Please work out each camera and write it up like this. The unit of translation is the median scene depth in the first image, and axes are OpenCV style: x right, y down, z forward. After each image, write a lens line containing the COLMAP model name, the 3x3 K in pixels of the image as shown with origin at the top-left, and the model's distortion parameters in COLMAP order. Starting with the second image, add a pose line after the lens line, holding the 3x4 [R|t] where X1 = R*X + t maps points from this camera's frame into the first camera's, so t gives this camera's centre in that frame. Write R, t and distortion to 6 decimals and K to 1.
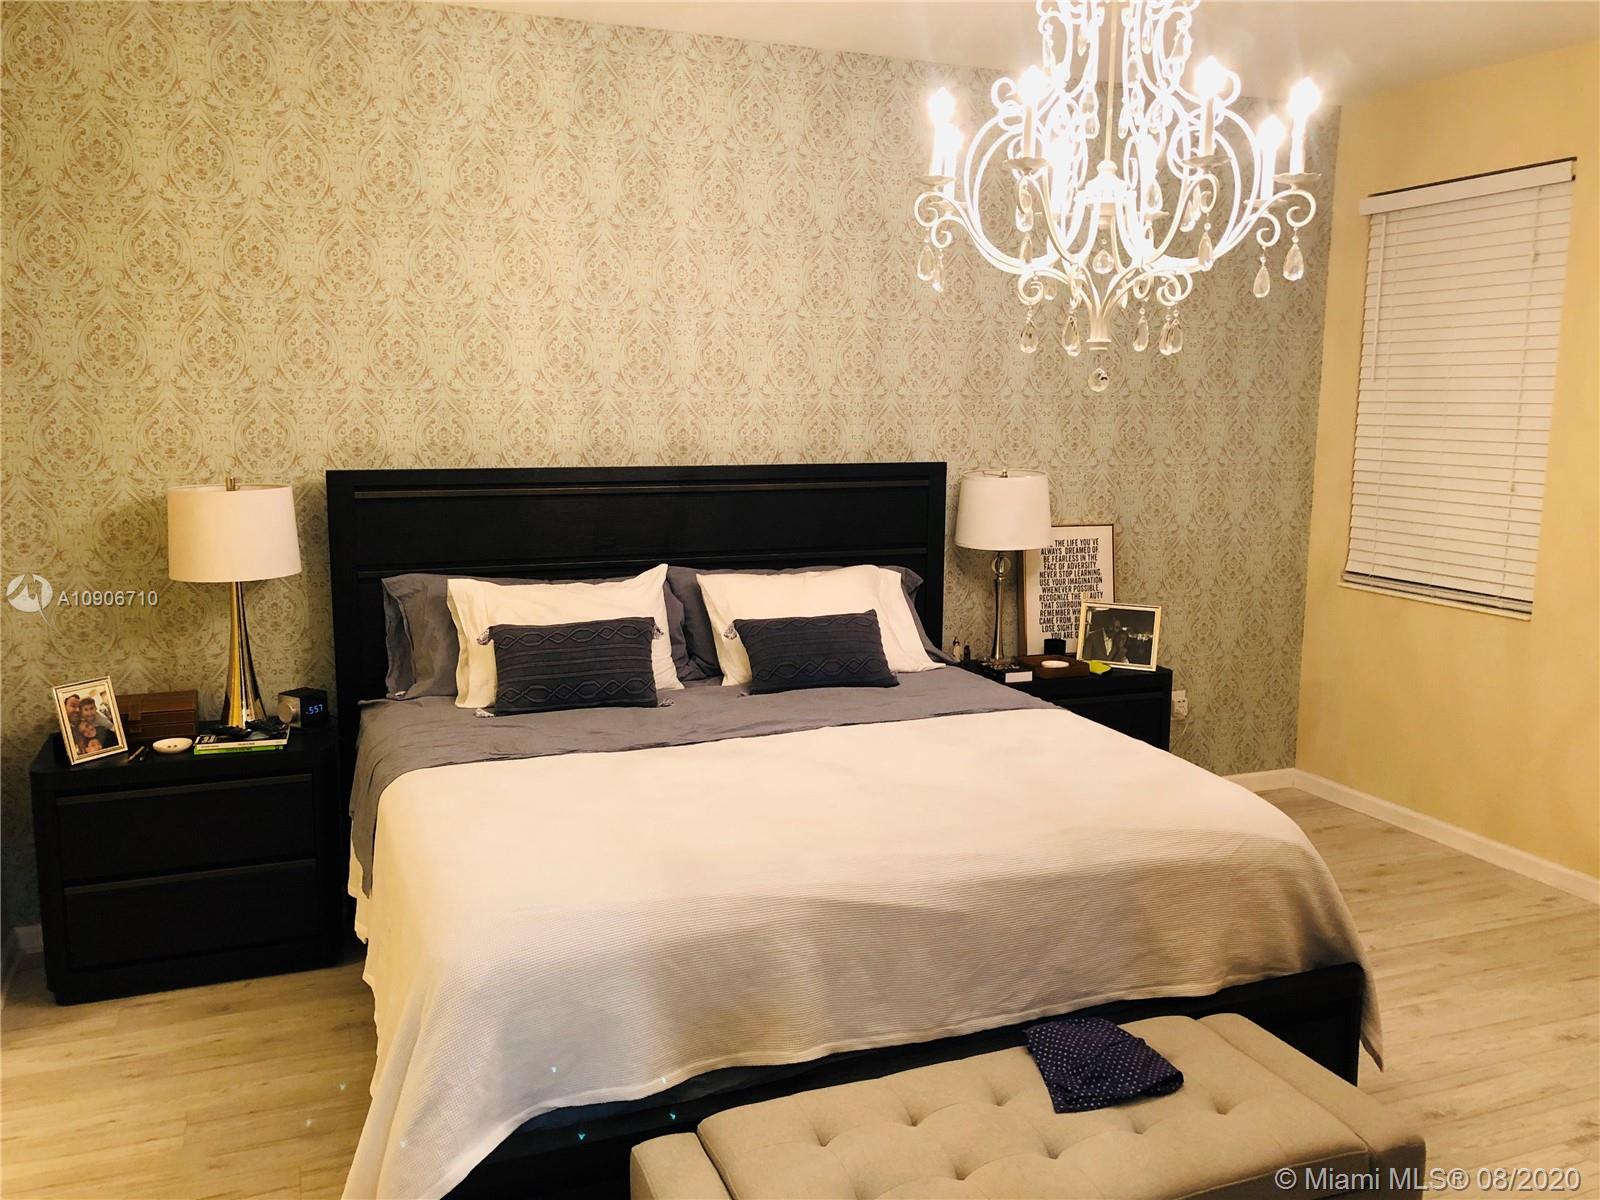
lens RADIAL K [[1313.8, 0, 801.9], [0, 1313.8, 597.0], [0, 0, 1]] dist [0.047190, -0.057914]
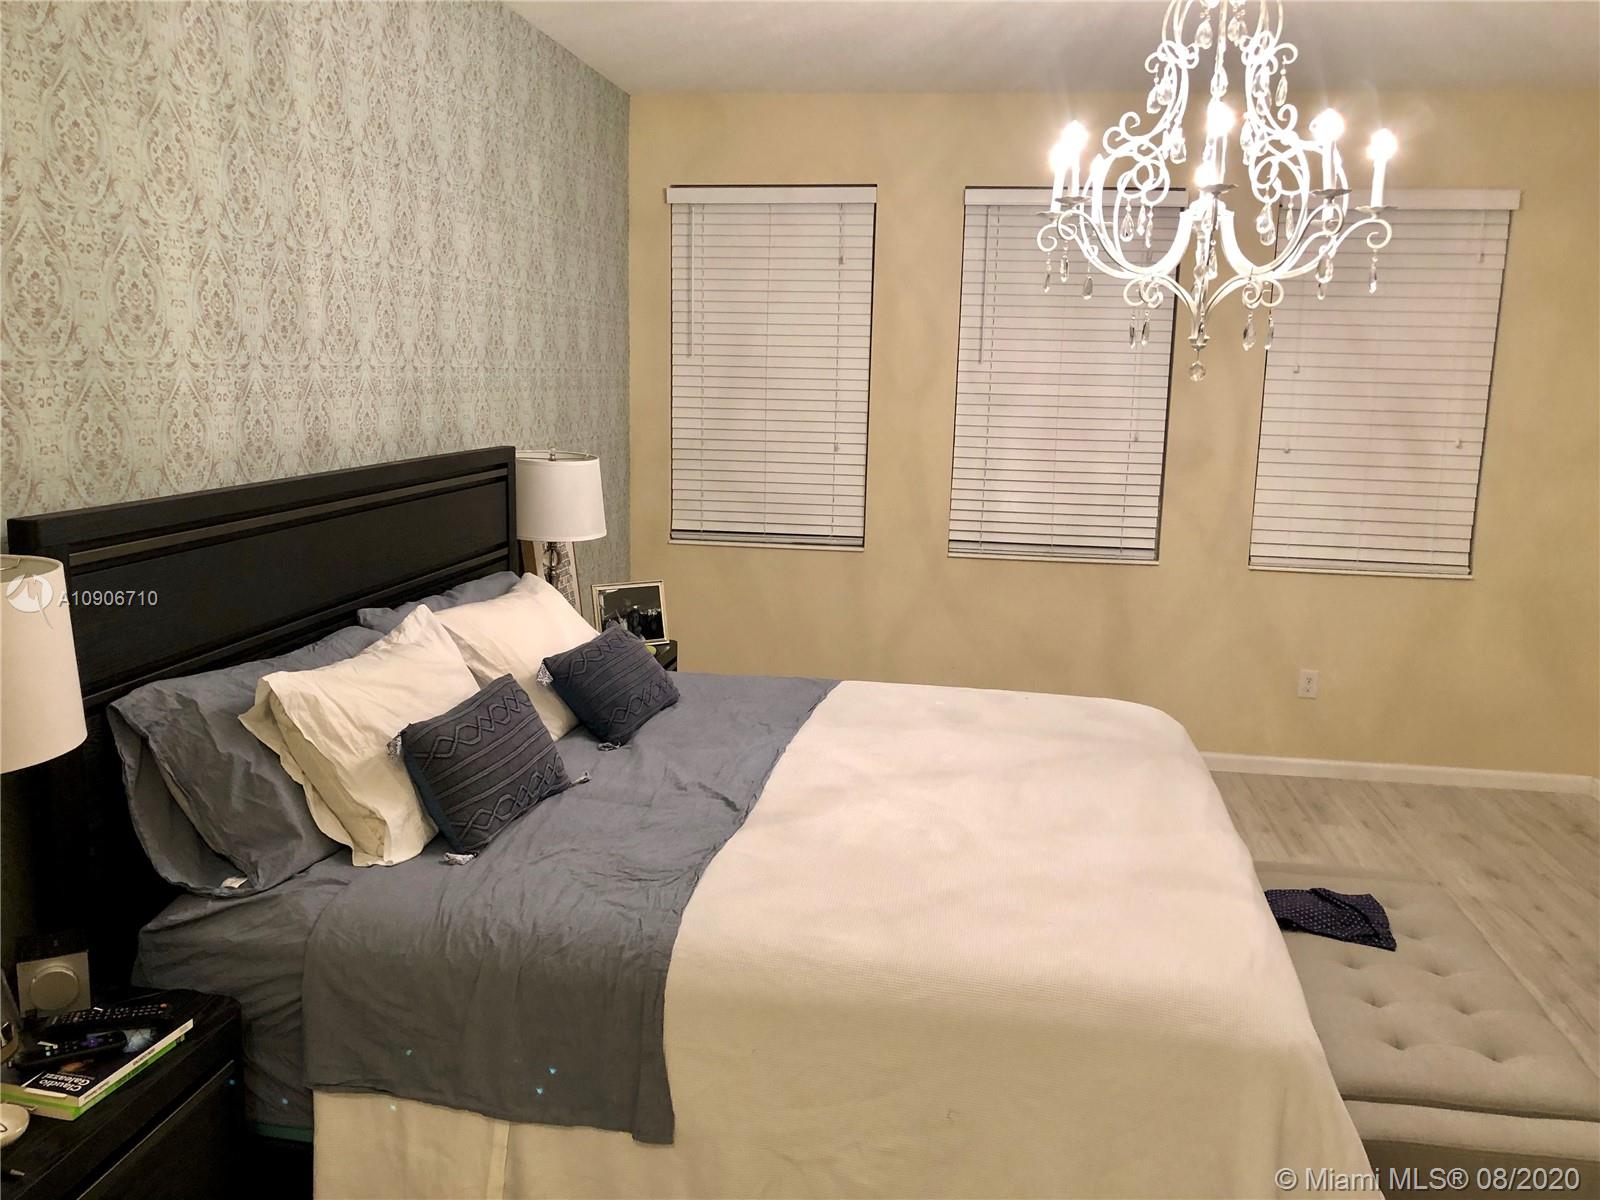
lens RADIAL K [[1313.8, 0, 801.1], [0, 1313.8, 607.4], [0, 0, 1]] dist [0.047190, -0.057914]
pose [[0.516848, -0.148834, 0.843040, -0.585586], [0.112203, 0.988053, 0.105647, -0.073672], [-0.848692, 0.039988, 0.527373, 0.413007]]
